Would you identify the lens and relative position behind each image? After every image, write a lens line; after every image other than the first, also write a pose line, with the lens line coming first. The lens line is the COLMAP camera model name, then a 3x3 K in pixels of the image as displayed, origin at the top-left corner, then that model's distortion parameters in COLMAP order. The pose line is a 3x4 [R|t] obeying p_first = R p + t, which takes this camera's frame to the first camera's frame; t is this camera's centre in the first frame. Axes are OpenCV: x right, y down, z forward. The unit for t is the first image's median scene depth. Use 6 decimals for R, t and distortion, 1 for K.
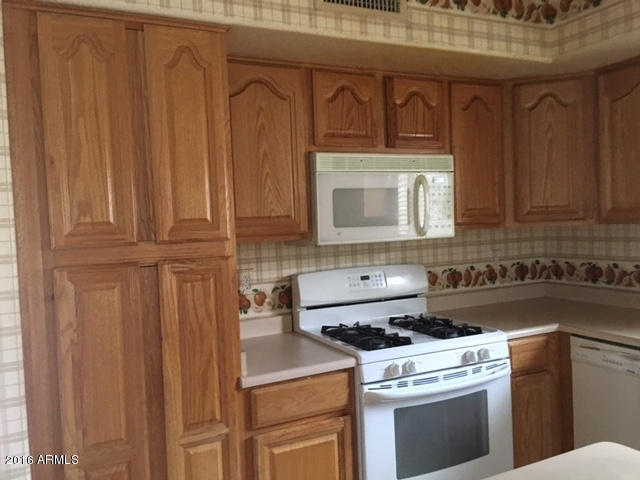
lens RADIAL K [[539.3, 0, 316.7], [0, 539.3, 236.5], [0, 0, 1]] dist [0.045189, -0.006015]
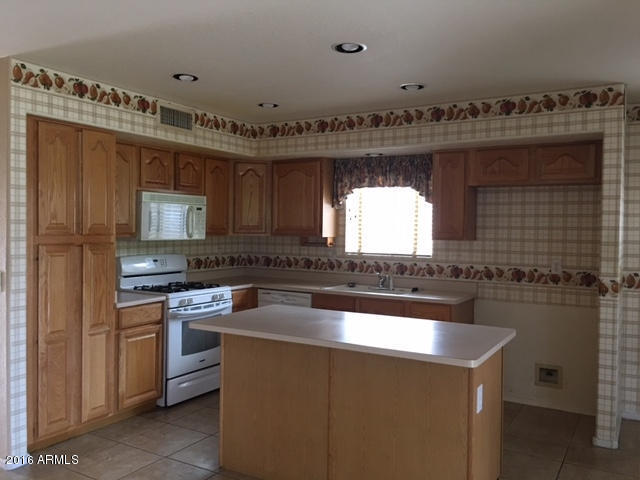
lens RADIAL K [[539.3, 0, 316.7], [0, 539.3, 236.5], [0, 0, 1]] dist [0.045189, -0.006015]
pose [[0.838494, 0.041957, 0.543293, -0.503049], [-0.031068, 0.999090, -0.029208, 0.037860], [-0.544024, 0.007612, 0.839035, -0.903140]]
